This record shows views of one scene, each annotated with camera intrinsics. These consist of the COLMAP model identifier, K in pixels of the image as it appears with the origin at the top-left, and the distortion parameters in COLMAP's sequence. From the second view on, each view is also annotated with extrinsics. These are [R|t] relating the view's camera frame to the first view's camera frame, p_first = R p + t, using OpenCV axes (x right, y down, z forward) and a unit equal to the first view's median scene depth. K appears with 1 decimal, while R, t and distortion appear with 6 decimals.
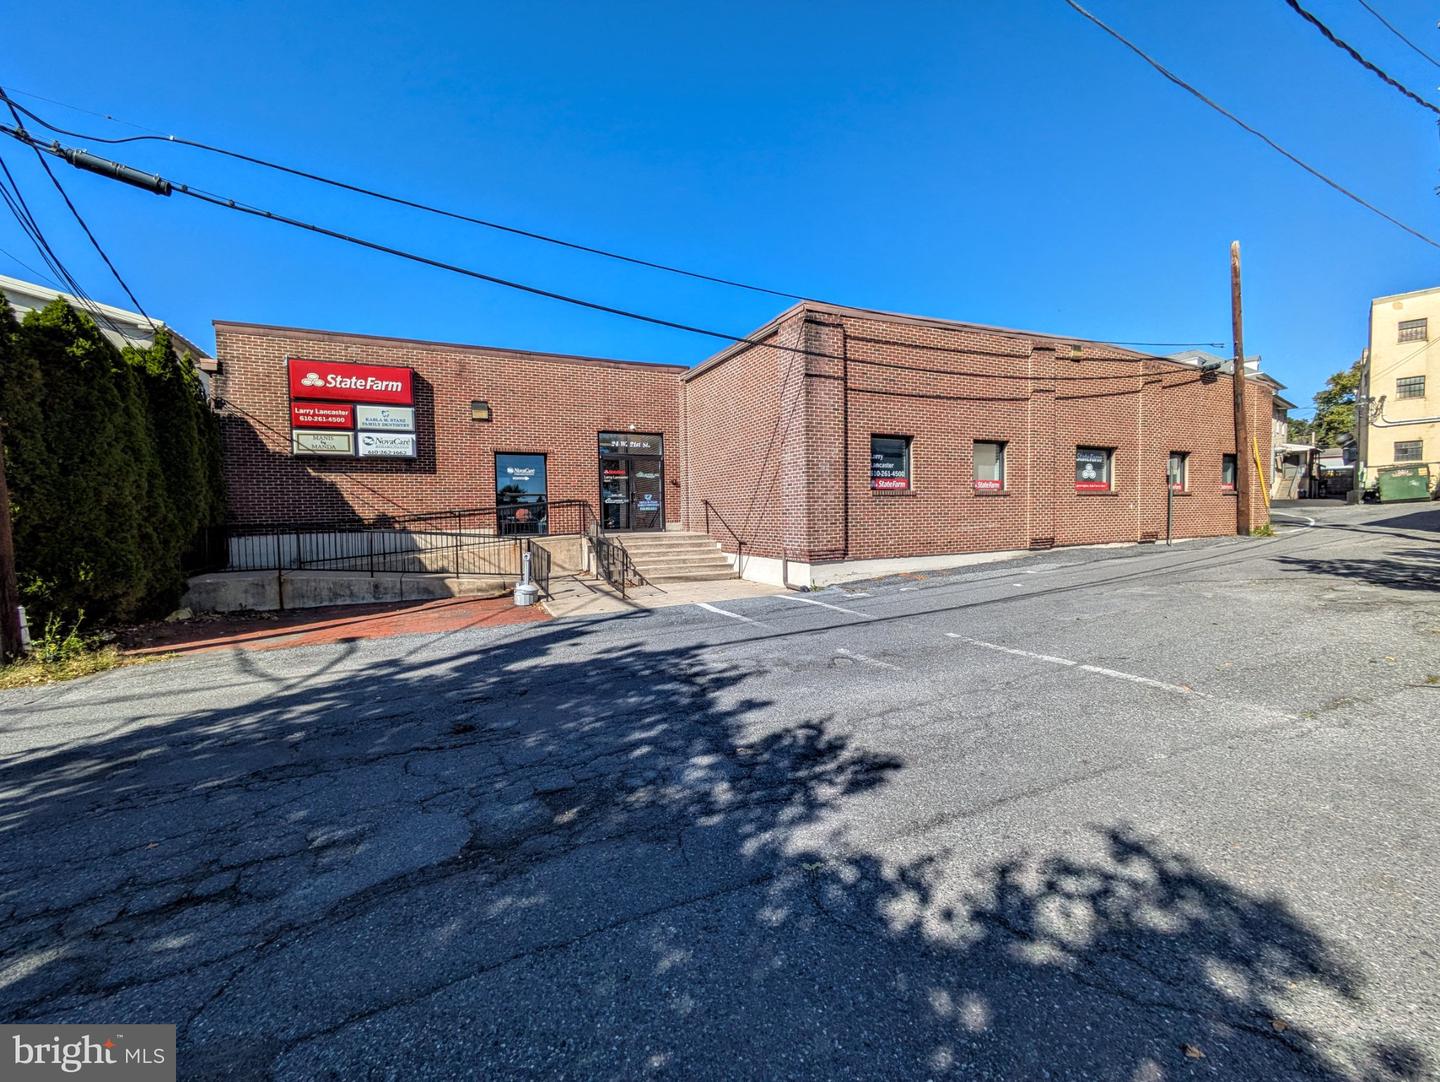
lens RADIAL K [[573.5, 0, 720.0], [0, 573.5, 541.0], [0, 0, 1]] dist [-0.002573, -0.000079]
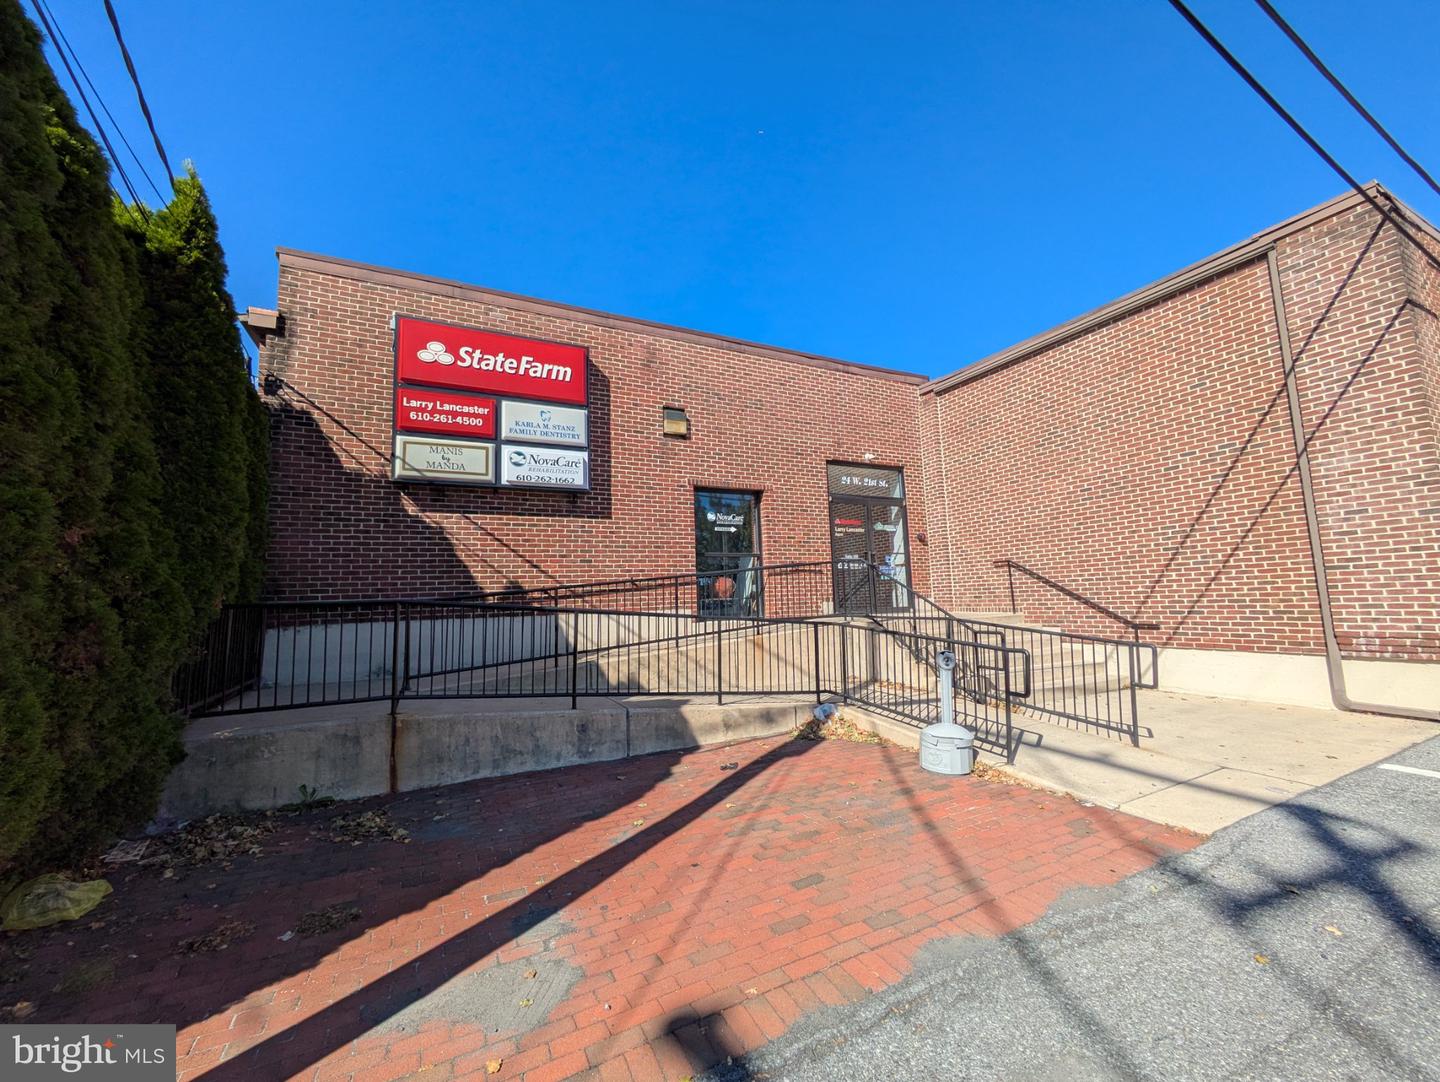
lens RADIAL K [[572.0, 0, 720.0], [0, 572.0, 541.0], [0, 0, 1]] dist [-0.001396, 0.000088]
pose [[0.999685, -0.011346, 0.022374, -0.425522], [0.014639, 0.988118, -0.153001, 0.000568], [-0.020372, 0.153280, 0.987973, 0.436405]]
